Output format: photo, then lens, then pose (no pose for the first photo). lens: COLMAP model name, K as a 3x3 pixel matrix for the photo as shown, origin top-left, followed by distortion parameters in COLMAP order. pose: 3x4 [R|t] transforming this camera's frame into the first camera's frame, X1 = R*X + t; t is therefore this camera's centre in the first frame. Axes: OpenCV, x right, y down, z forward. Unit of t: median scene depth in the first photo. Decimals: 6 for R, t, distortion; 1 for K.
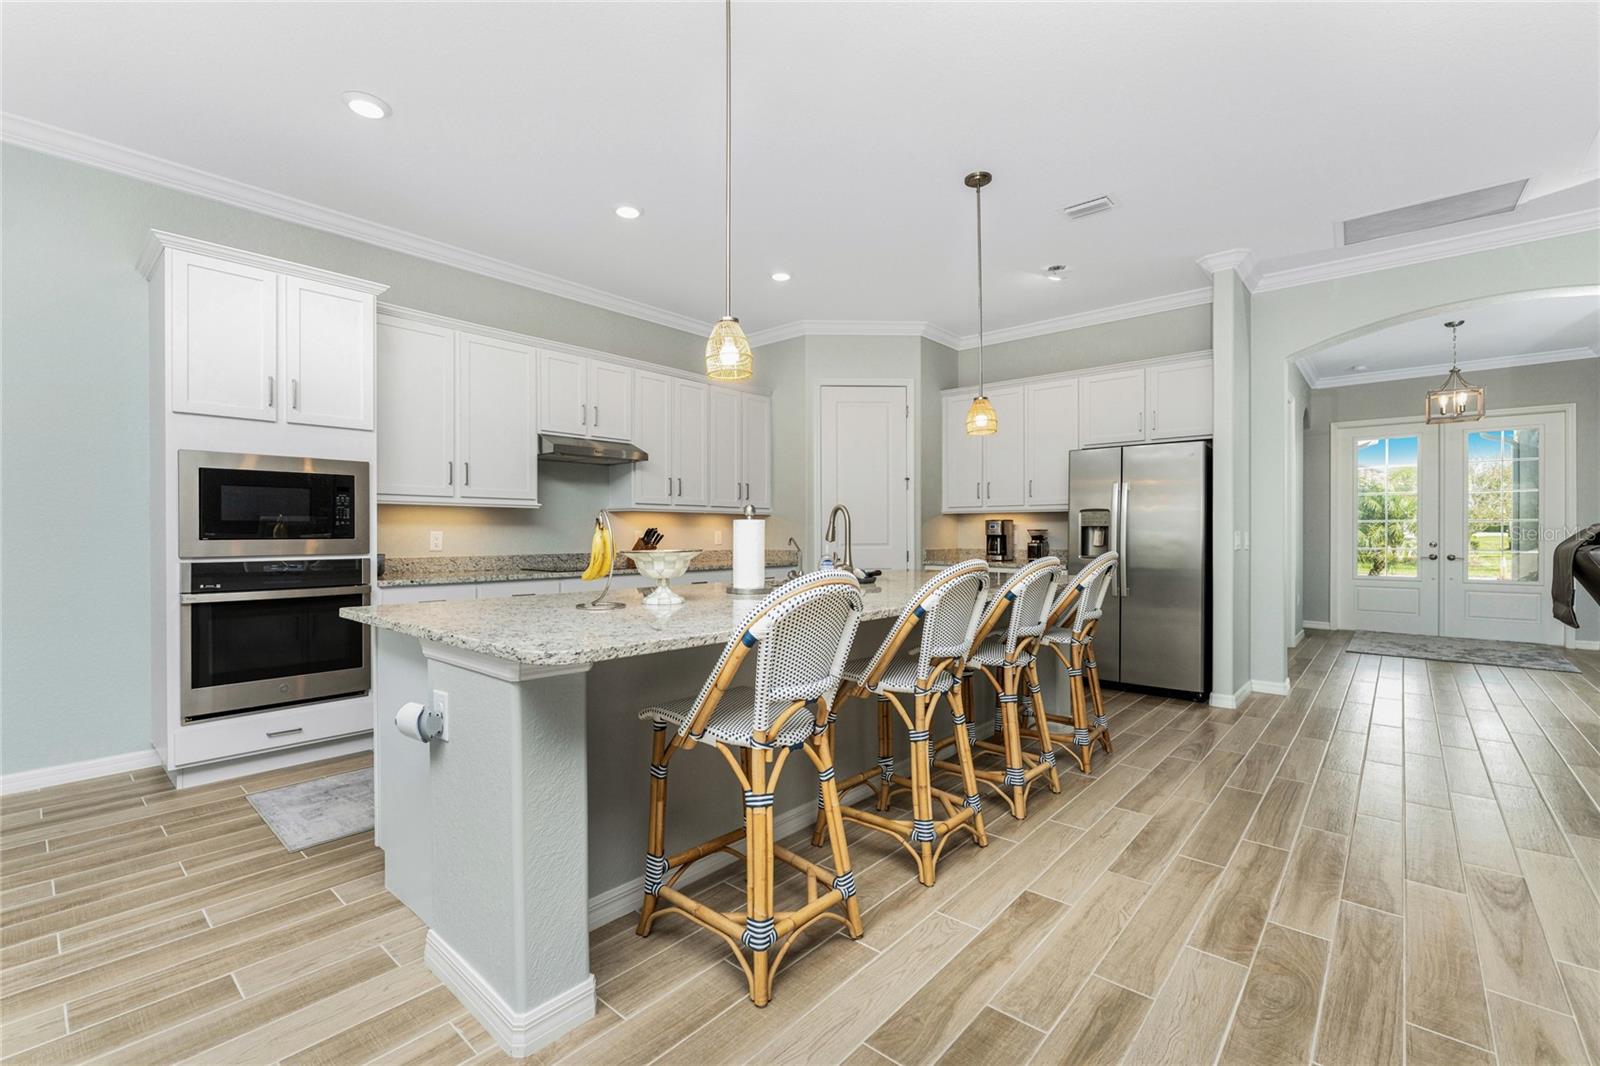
lens RADIAL K [[689.8, 0, 789.4], [0, 689.8, 541.7], [0, 0, 1]] dist [-0.000264, 0.000518]
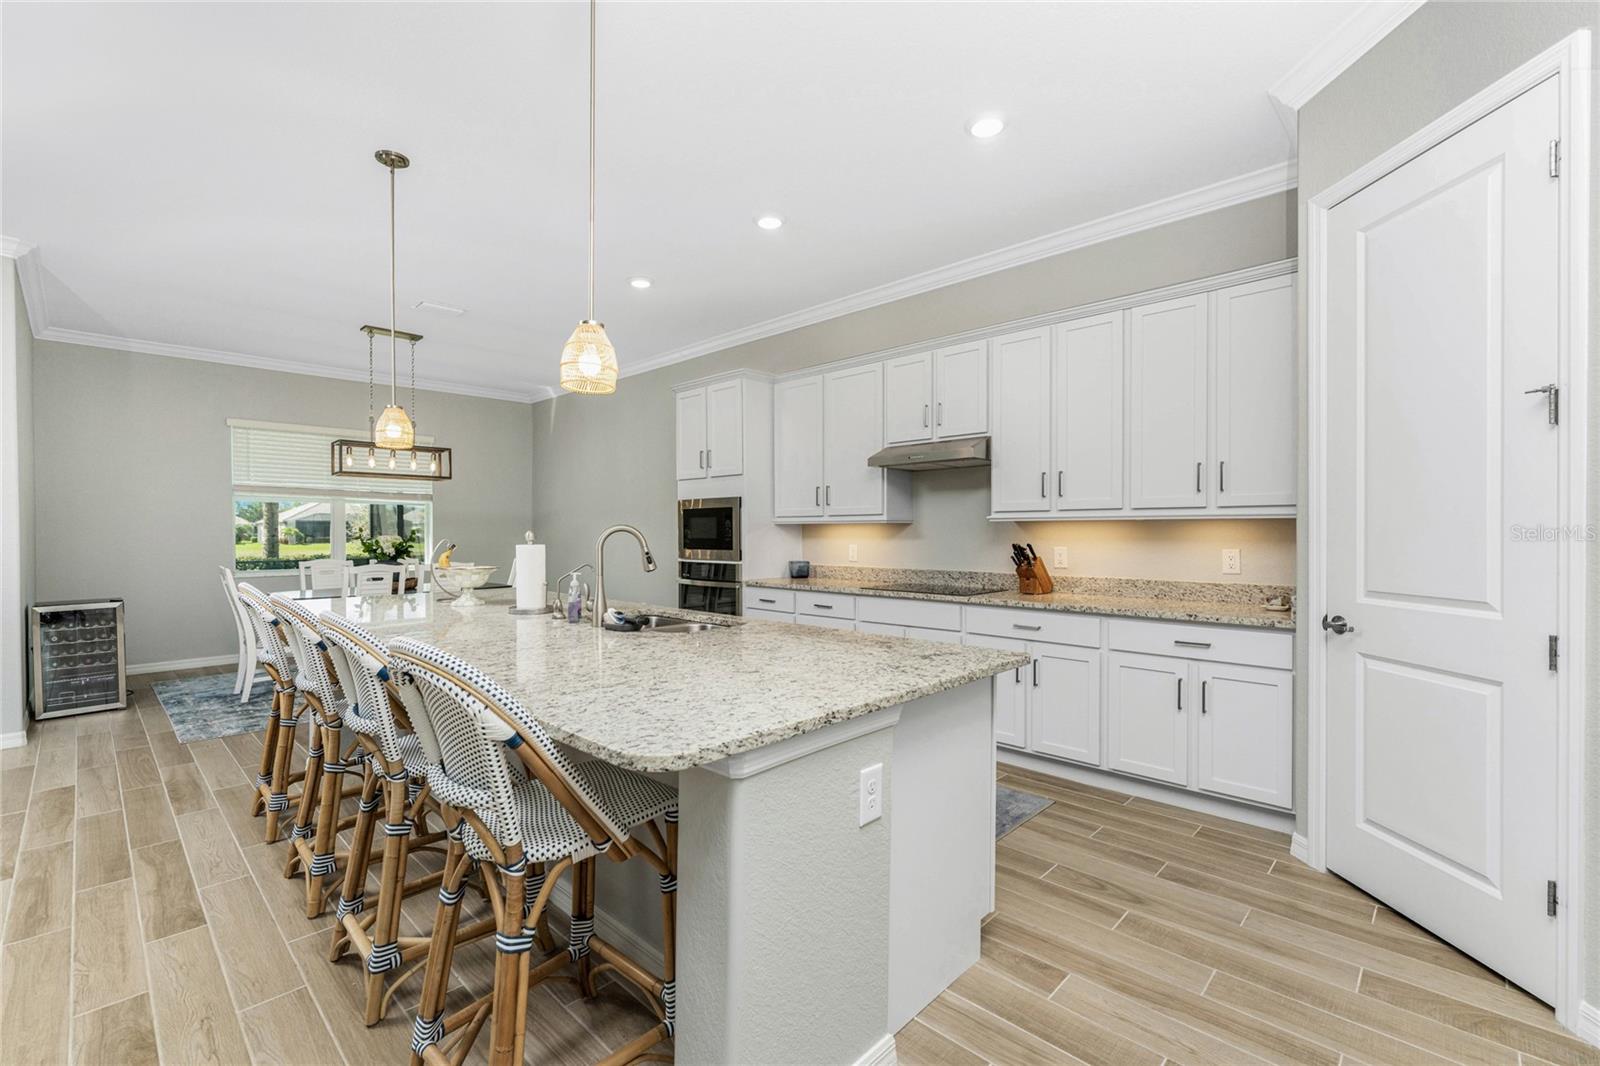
lens RADIAL K [[689.8, 0, 795.8], [0, 689.8, 542.5], [0, 0, 1]] dist [-0.000264, 0.000518]
pose [[-0.041763, 0.015371, -0.999009, 0.841004], [-0.012707, 0.999793, 0.015914, -0.046920], [0.999047, 0.013359, -0.041559, 1.223519]]
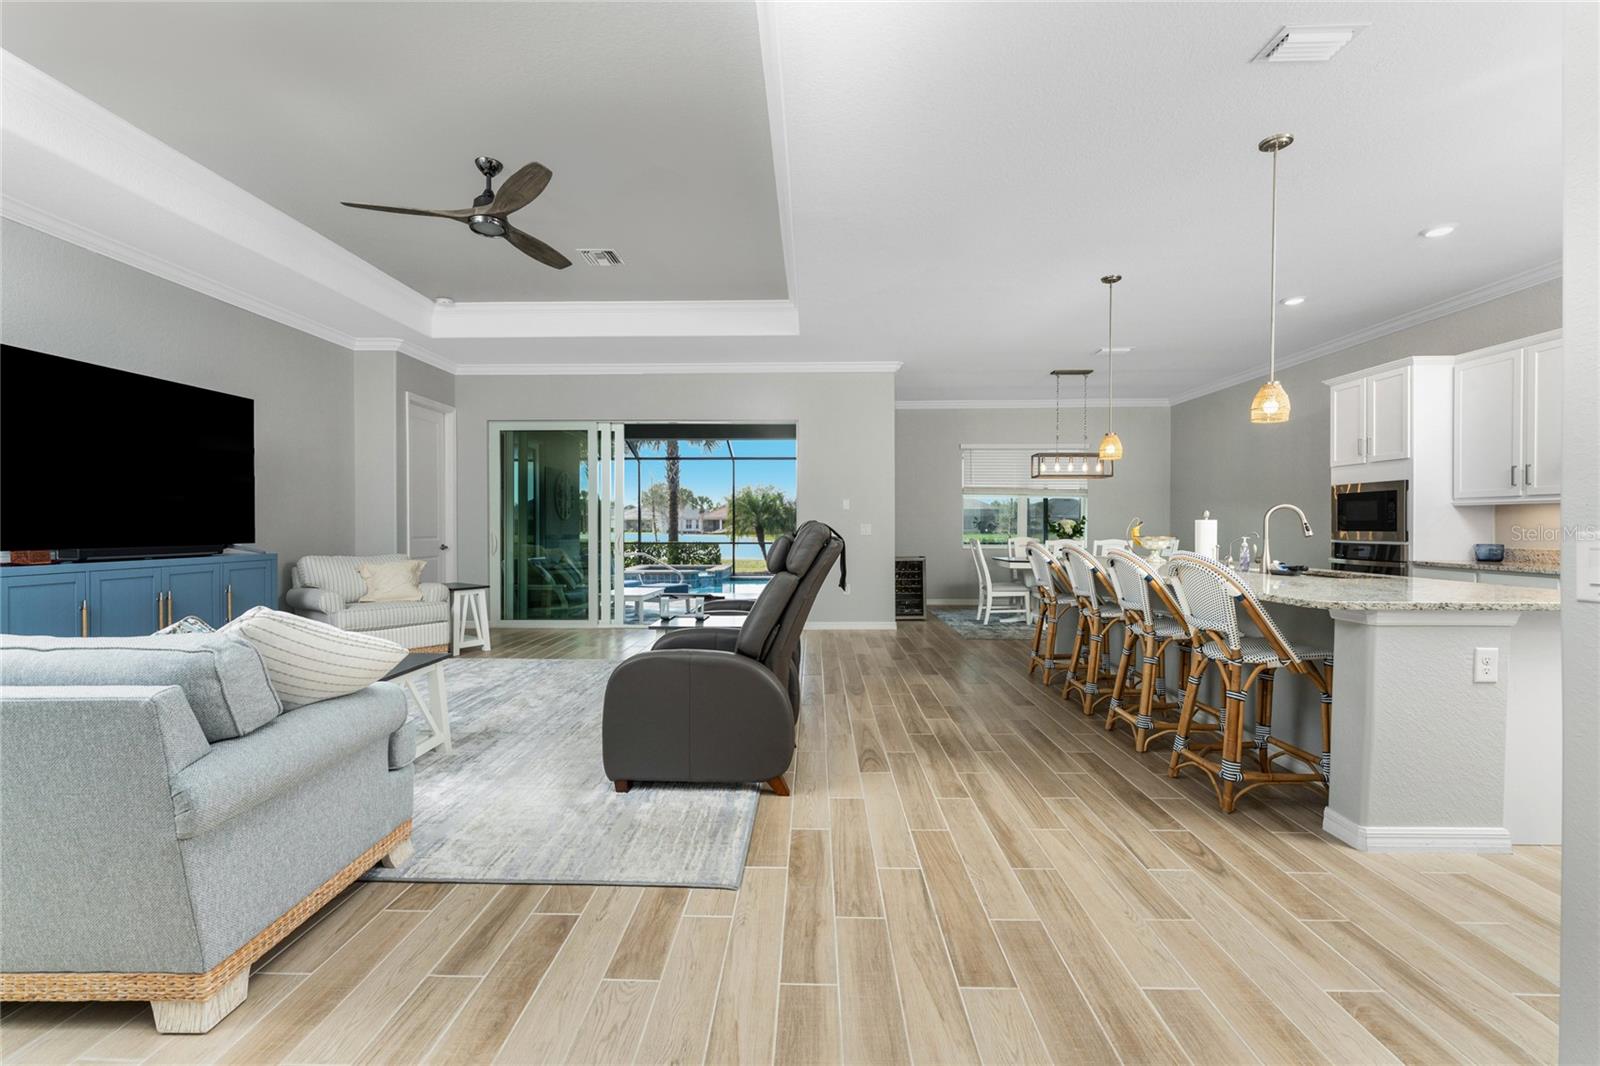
lens RADIAL K [[689.8, 0, 795.4], [0, 689.8, 530.5], [0, 0, 1]] dist [-0.000264, 0.000518]
pose [[-0.763652, 0.003875, -0.645616, 1.401618], [-0.009654, 0.999802, 0.017420, -0.020321], [0.645555, 0.019536, -0.763464, 1.337951]]
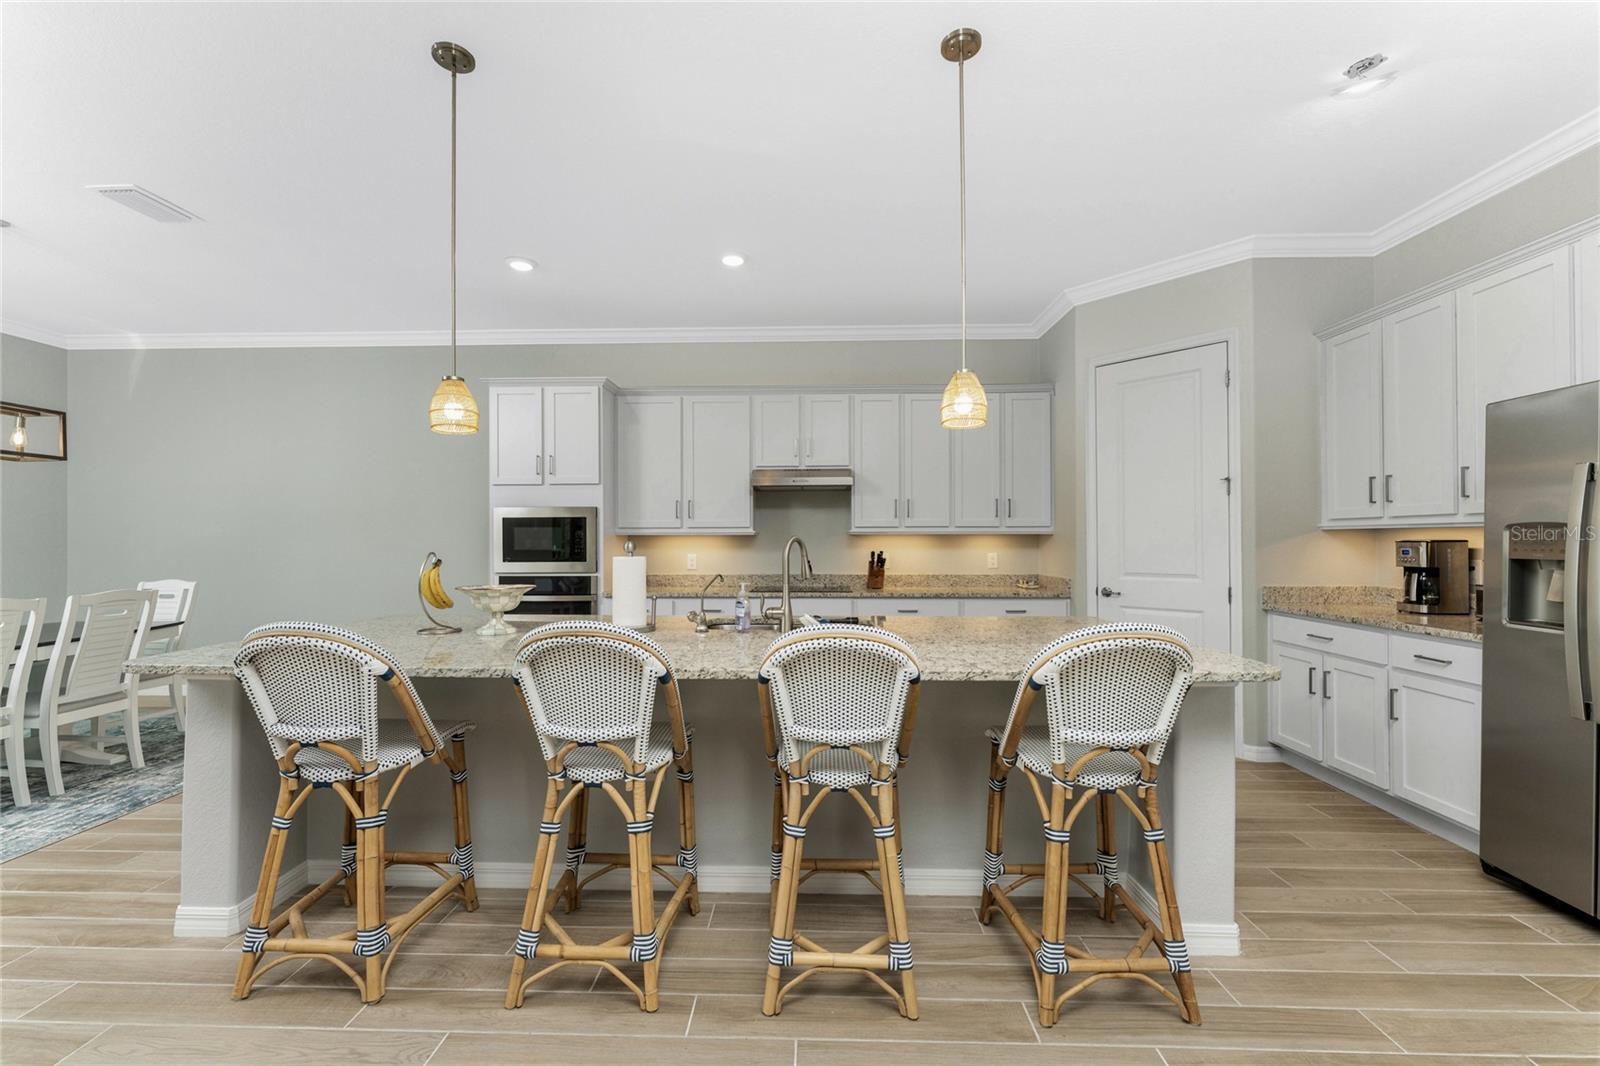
lens RADIAL K [[646.0, 0, 789.7], [0, 646.0, 534.5], [0, 0, 1]] dist [-0.009964, -0.000863]
pose [[0.640313, -0.008520, -0.768067, 0.657128], [-0.007726, 0.999816, -0.017532, -0.040901], [0.768075, 0.017160, 0.640130, 0.488136]]
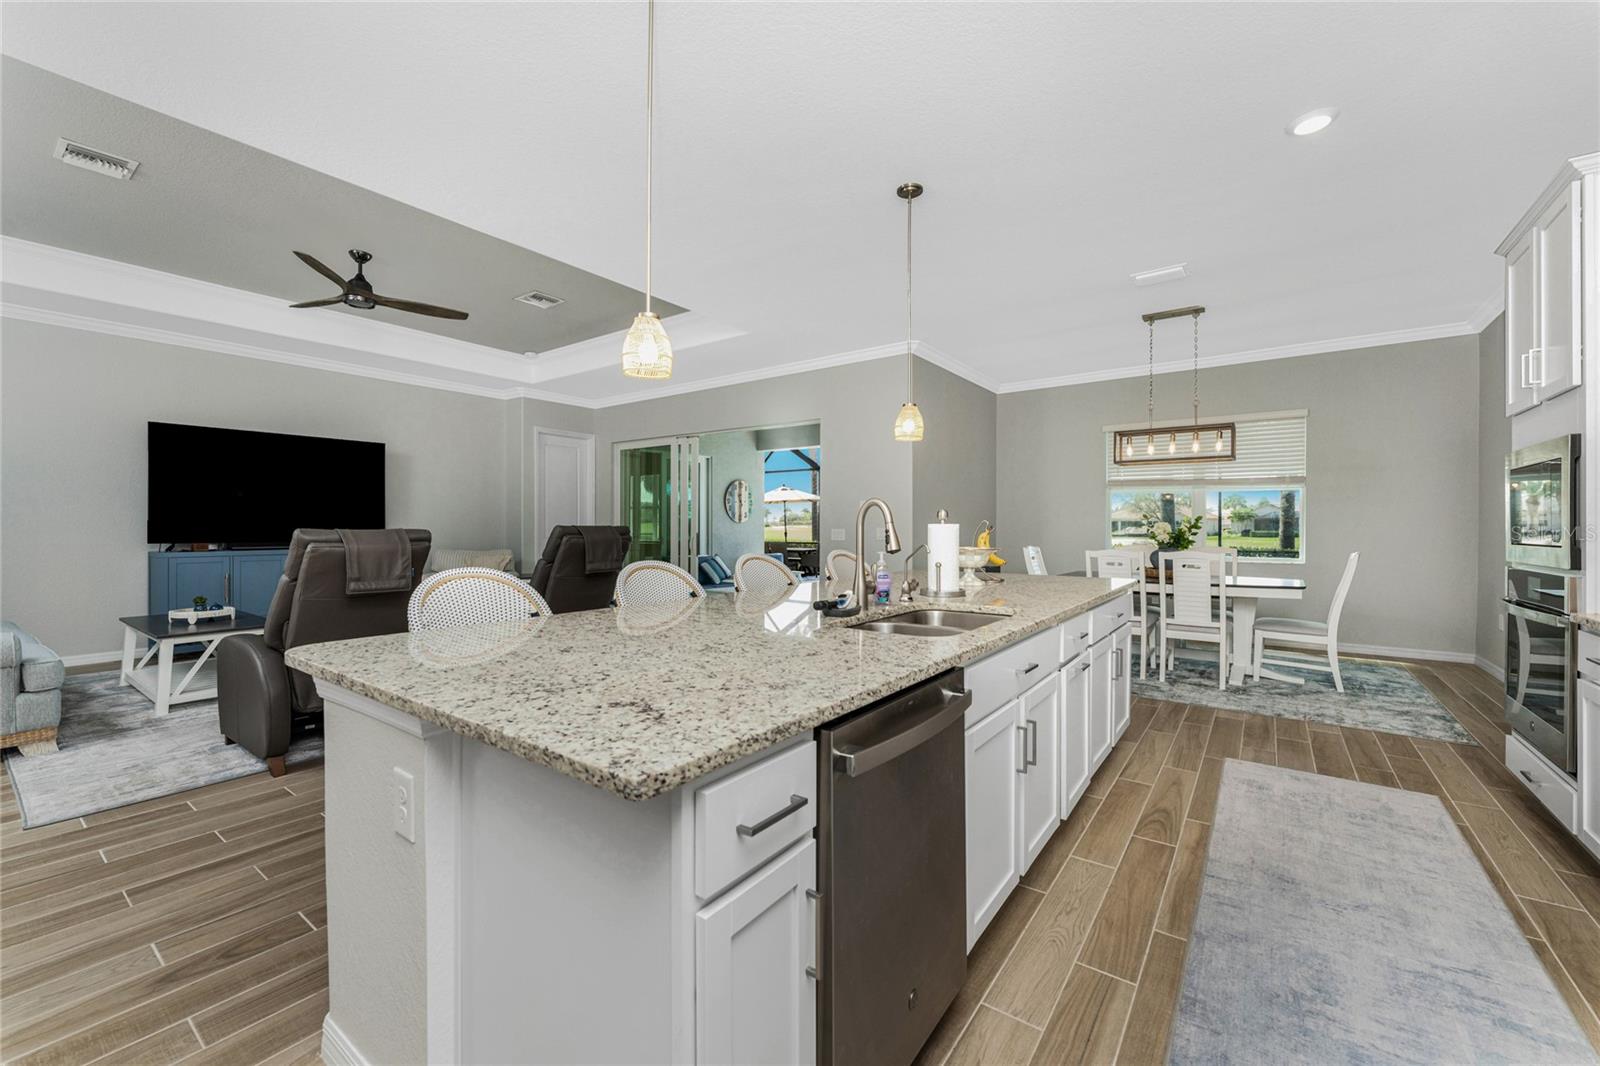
lens RADIAL K [[646.0, 0, 788.9], [0, 646.0, 524.2], [0, 0, 1]] dist [-0.009964, -0.000863]
pose [[-0.996157, -0.002838, -0.087537, 0.199205], [-0.003658, 0.999951, 0.009205, -0.031187], [0.087507, 0.009490, -0.996119, 1.617717]]
